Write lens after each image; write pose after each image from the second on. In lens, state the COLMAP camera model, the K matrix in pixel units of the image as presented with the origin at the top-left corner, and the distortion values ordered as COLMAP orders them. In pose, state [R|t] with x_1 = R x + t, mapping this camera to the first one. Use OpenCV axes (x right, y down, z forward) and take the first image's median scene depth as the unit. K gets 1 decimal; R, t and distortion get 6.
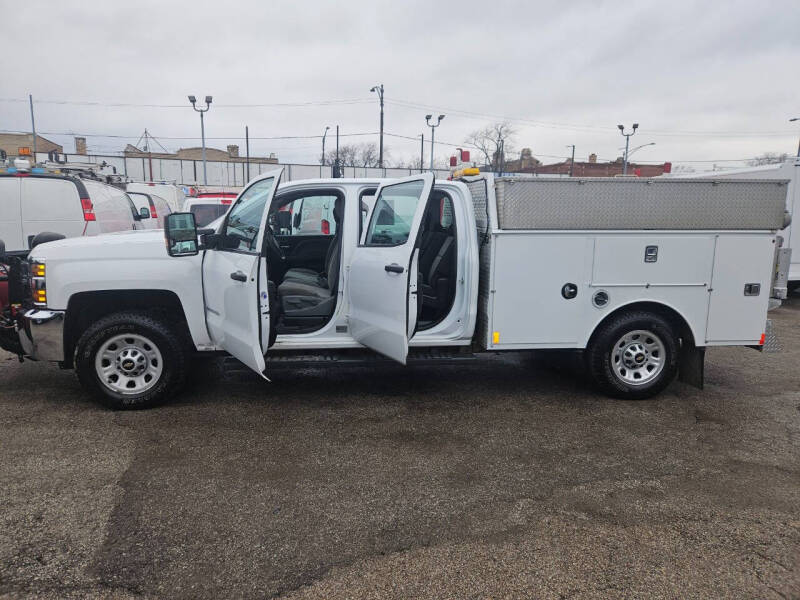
lens RADIAL K [[527.4, 0, 390.9], [0, 527.4, 295.3], [0, 0, 1]] dist [0.071656, -0.053784]
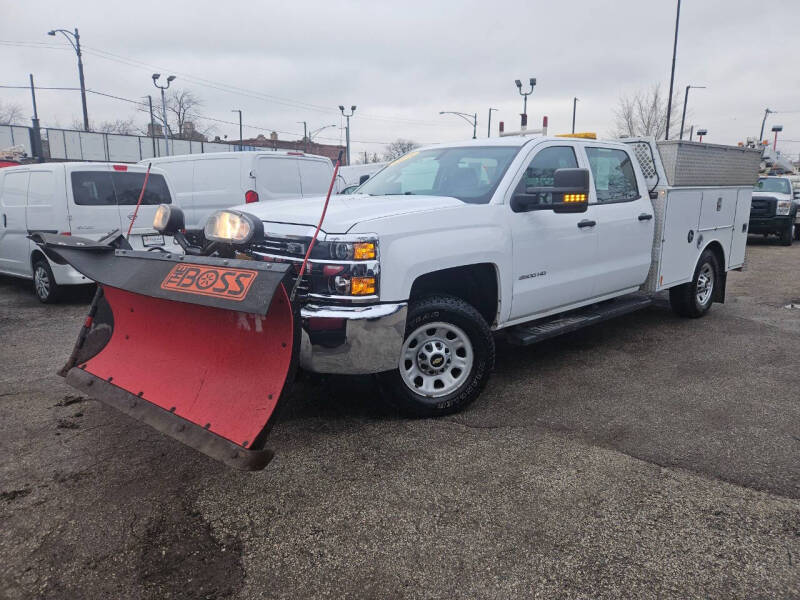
lens RADIAL K [[530.3, 0, 390.9], [0, 530.3, 293.7], [0, 0, 1]] dist [0.075785, -0.062413]
pose [[0.821248, -0.122696, 0.557223, -0.913607], [0.101793, 0.992444, 0.068504, -0.031274], [-0.561418, 0.000463, 0.827532, 0.344567]]
